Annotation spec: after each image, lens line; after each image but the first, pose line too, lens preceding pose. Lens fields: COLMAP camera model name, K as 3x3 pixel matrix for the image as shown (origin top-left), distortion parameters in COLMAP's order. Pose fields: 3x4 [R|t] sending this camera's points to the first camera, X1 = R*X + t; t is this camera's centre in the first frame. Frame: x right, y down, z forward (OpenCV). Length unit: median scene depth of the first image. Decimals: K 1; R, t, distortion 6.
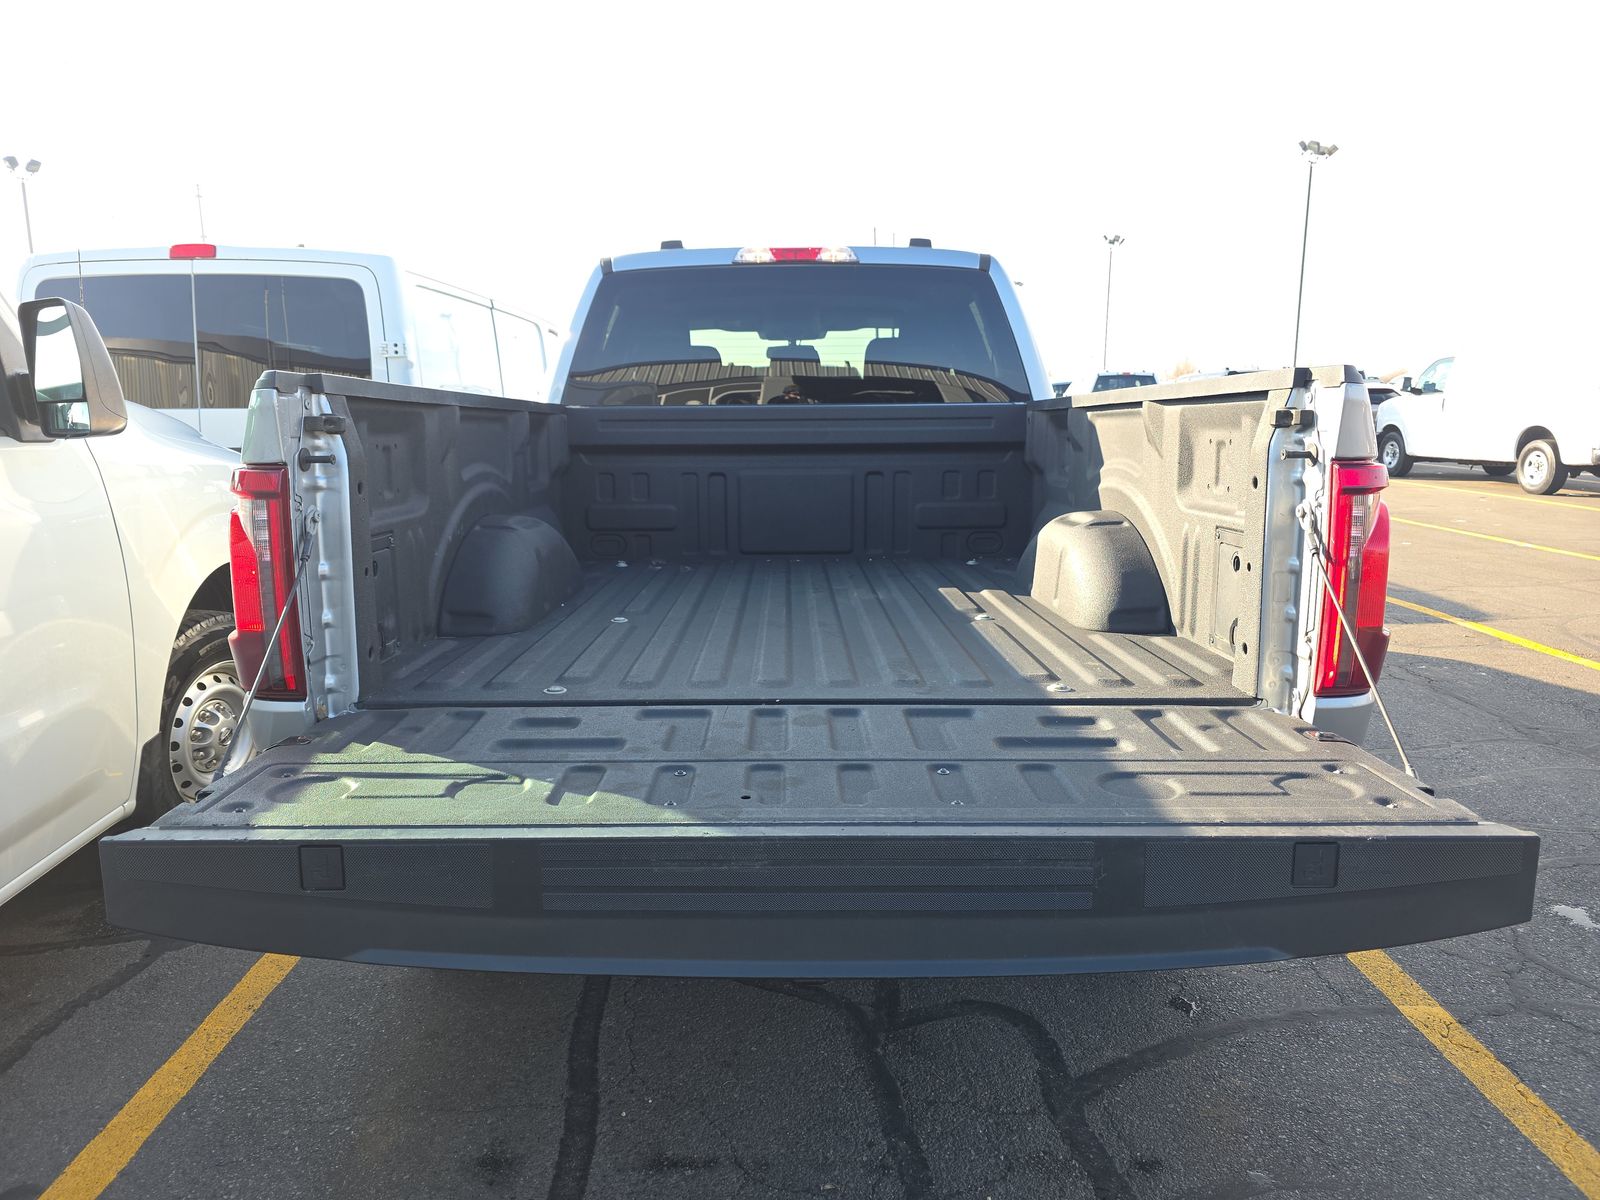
lens RADIAL K [[1064.1, 0, 783.4], [0, 1064.1, 602.0], [0, 0, 1]] dist [0.053450, -0.071202]
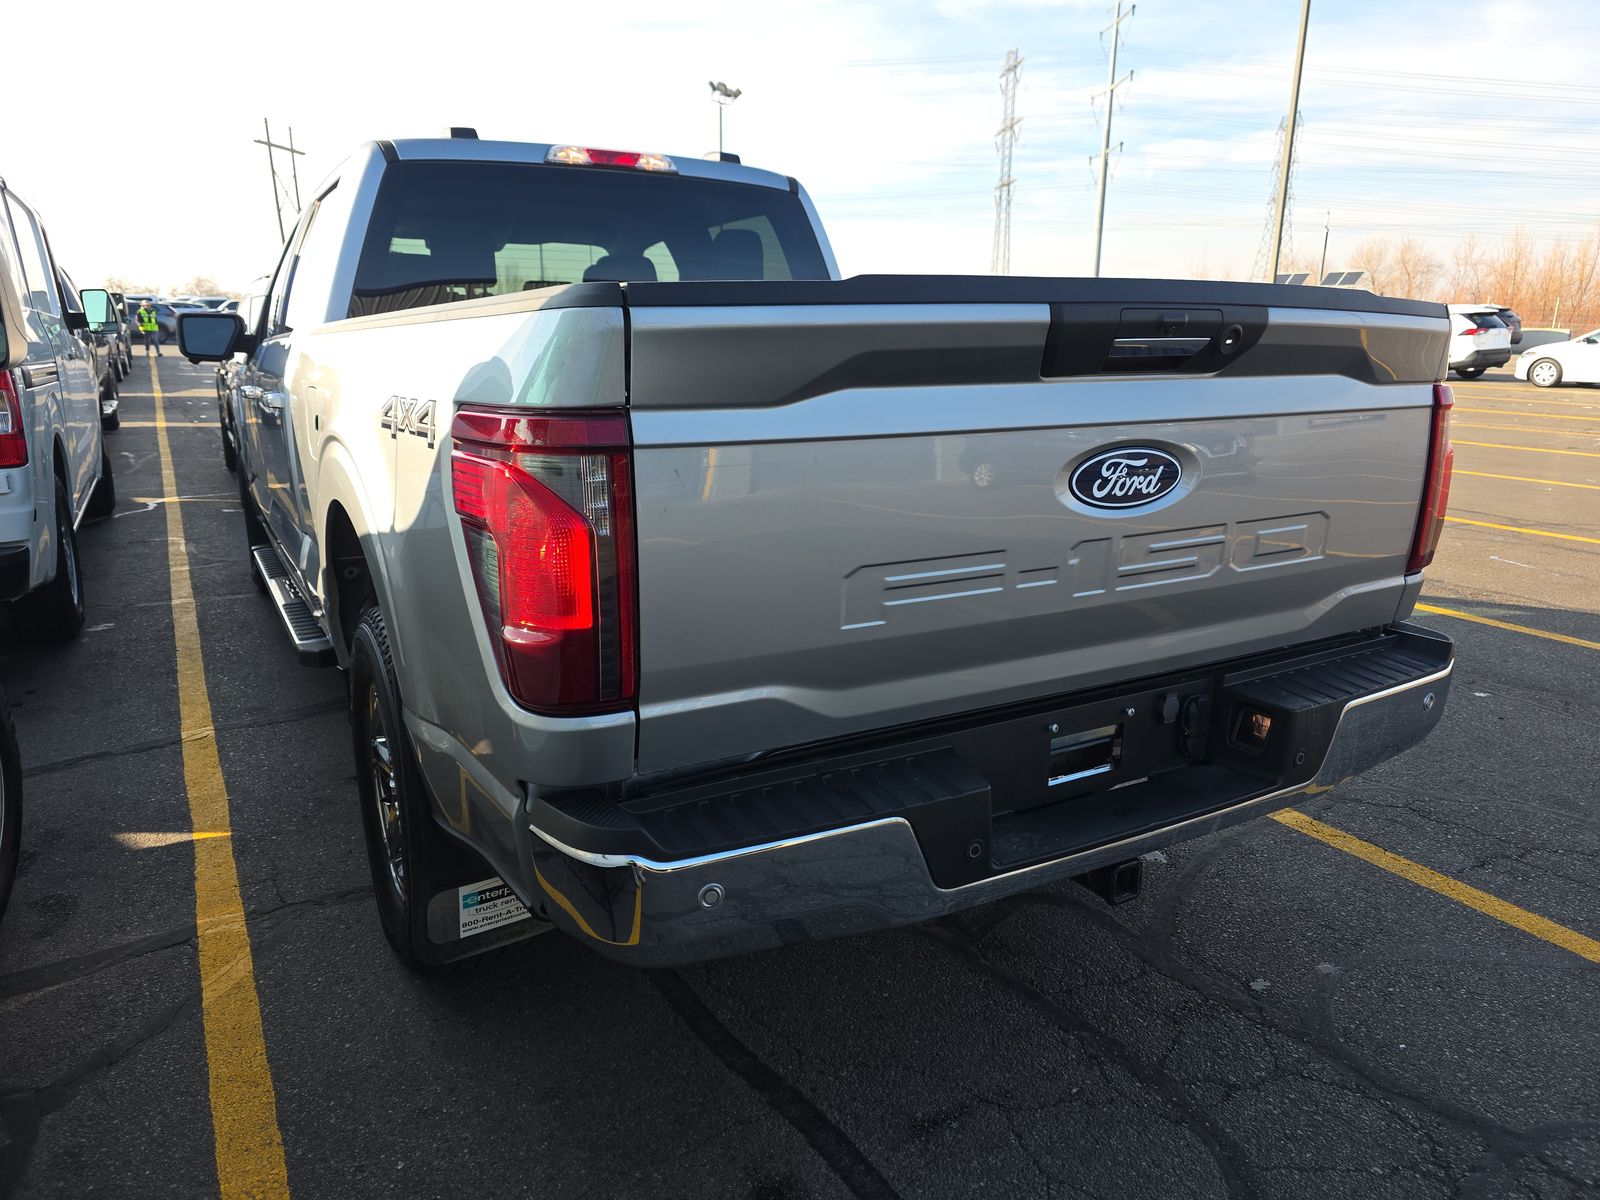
lens RADIAL K [[1061.5, 0, 800.0], [0, 1061.5, 600.0], [0, 0, 1]] dist [0.054948, -0.064787]
pose [[0.868550, -0.111966, 0.482789, -0.484463], [0.079595, 0.993015, 0.087101, -0.031632], [-0.489169, -0.037224, 0.871395, 0.180668]]
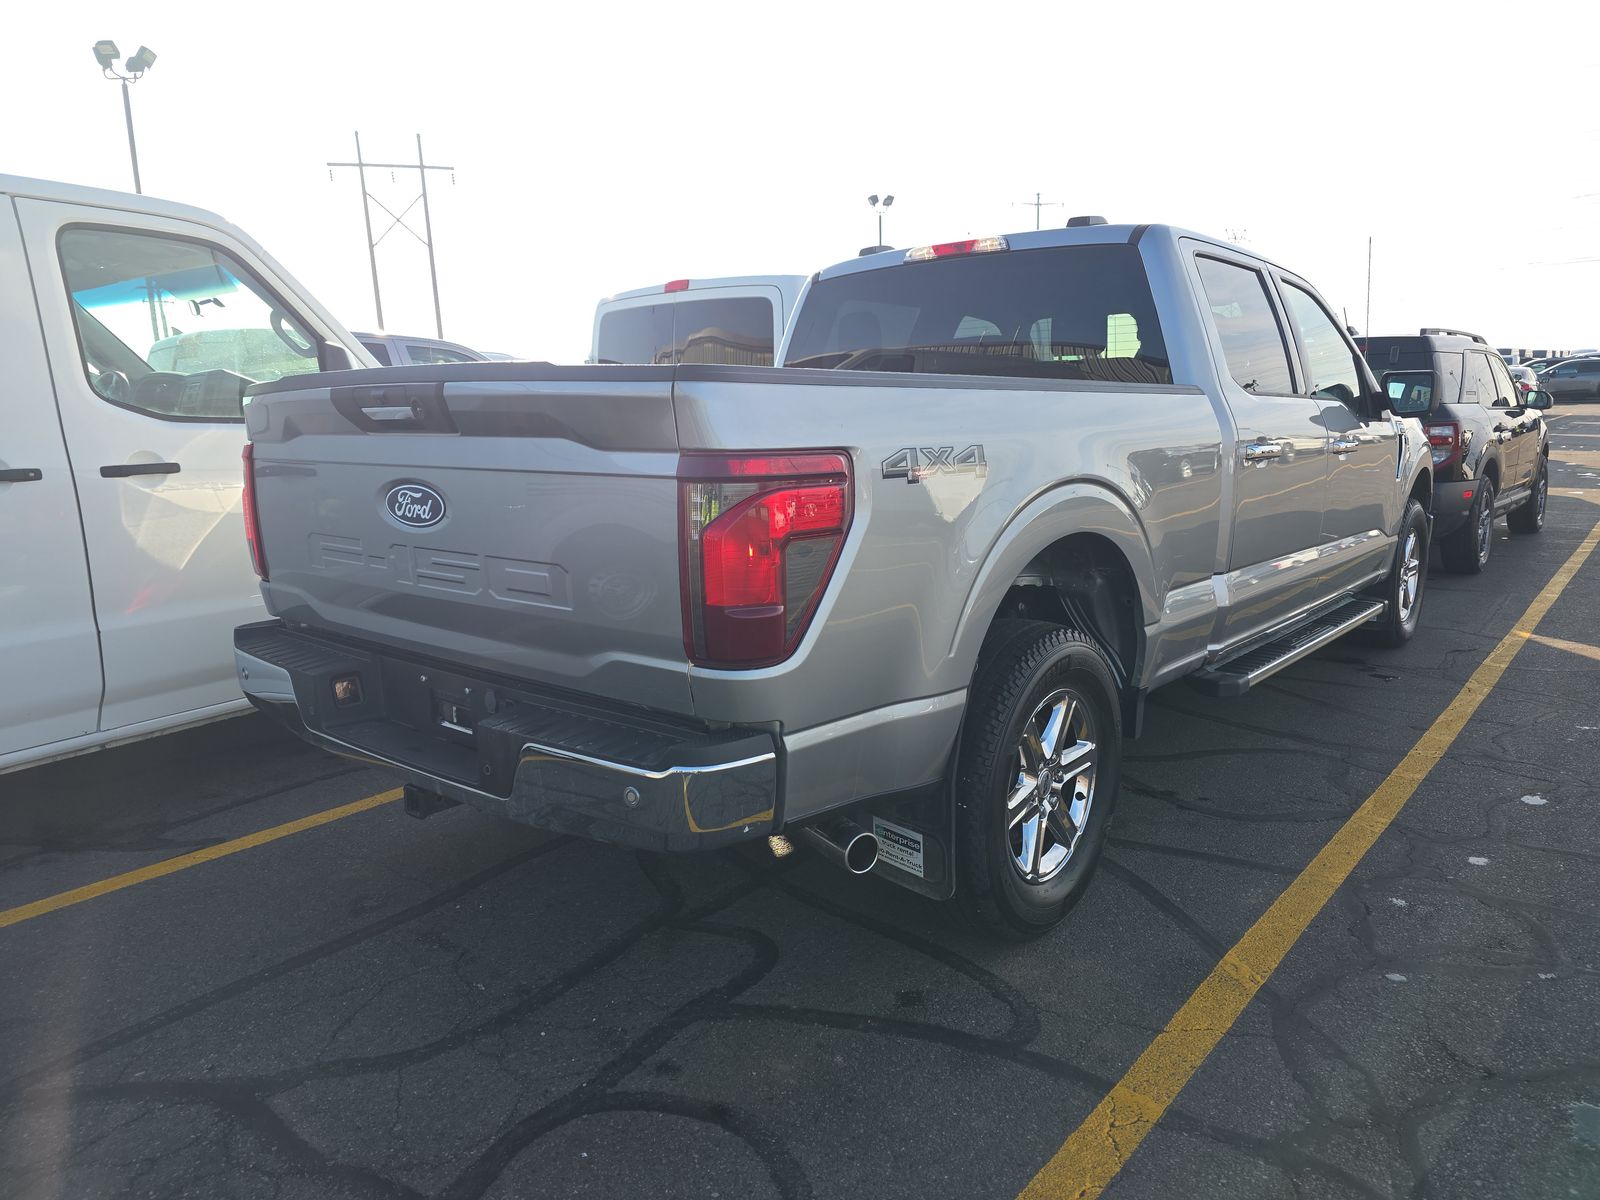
lens RADIAL K [[1049.1, 0, 780.7], [0, 1049.1, 600.4], [0, 0, 1]] dist [0.041684, -0.063696]
pose [[0.765701, 0.105353, -0.634510, 0.841223], [-0.096613, 0.994141, 0.048477, -0.025870], [0.635899, 0.024183, 0.771393, 0.158314]]
